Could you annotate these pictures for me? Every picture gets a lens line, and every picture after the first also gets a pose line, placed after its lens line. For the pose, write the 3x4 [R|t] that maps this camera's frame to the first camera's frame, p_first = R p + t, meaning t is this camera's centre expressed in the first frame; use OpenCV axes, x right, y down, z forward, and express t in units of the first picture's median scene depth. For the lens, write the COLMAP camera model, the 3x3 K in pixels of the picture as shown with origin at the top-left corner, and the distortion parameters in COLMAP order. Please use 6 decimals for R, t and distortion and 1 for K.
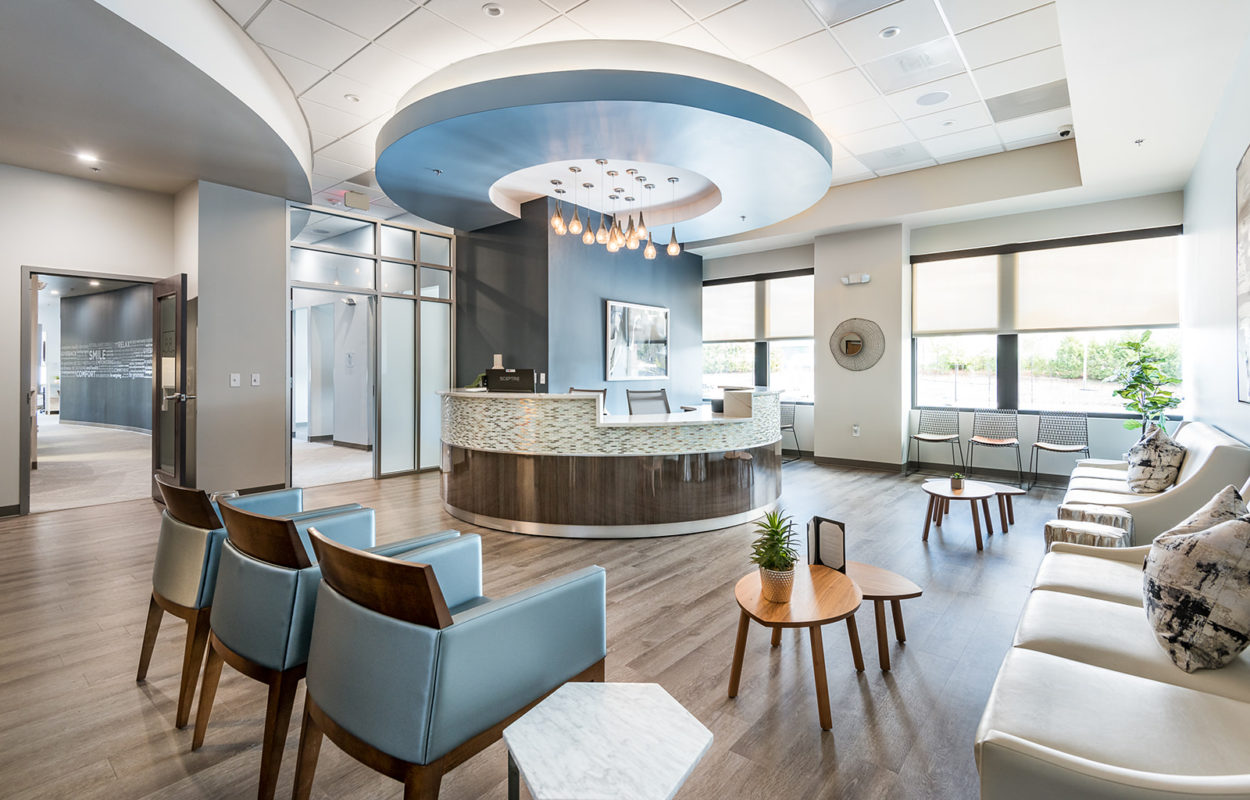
lens RADIAL K [[574.9, 0, 635.4], [0, 574.9, 374.2], [0, 0, 1]] dist [0.002950, 0.000156]
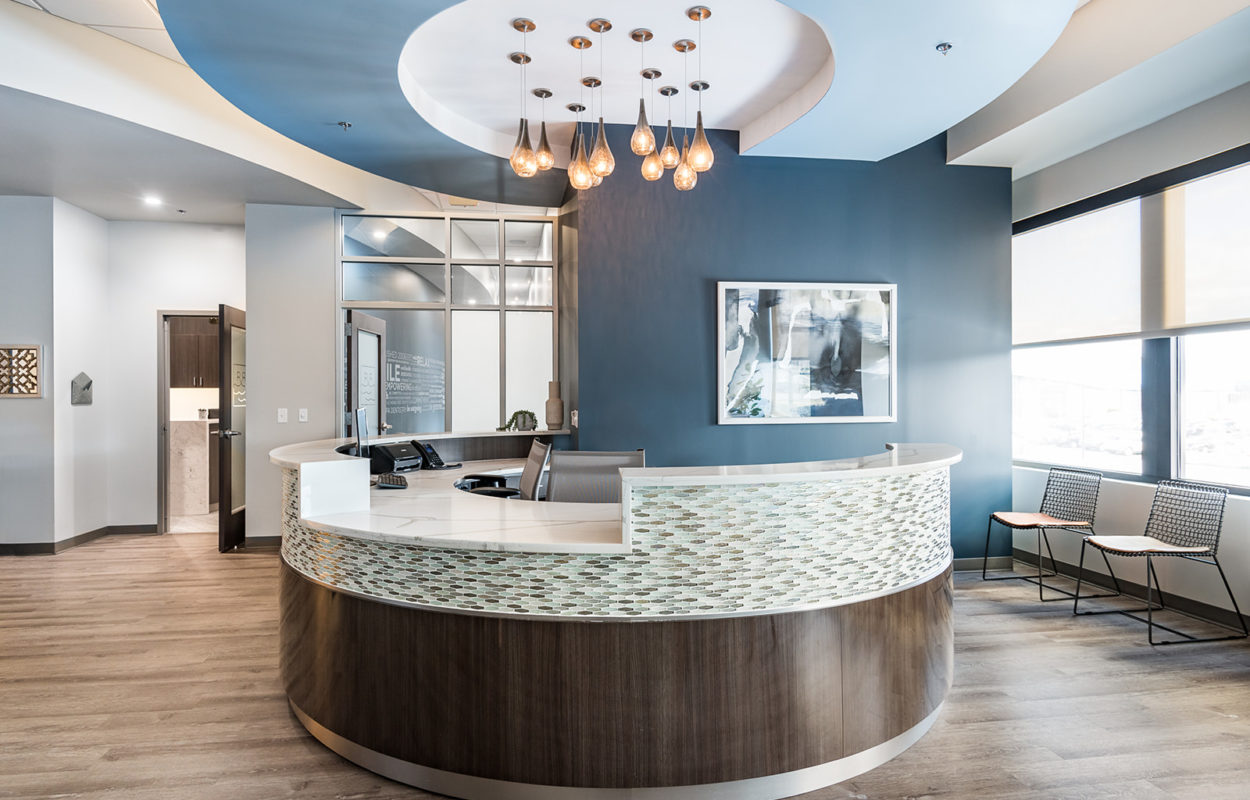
lens RADIAL K [[681.9, 0, 625.4], [0, 681.9, 391.1], [0, 0, 1]] dist [-0.007166, 0.001249]
pose [[0.728553, -0.007873, -0.684945, 0.334005], [-0.002367, 0.999899, -0.014011, -0.011361], [0.684986, 0.011829, 0.728460, 0.447920]]
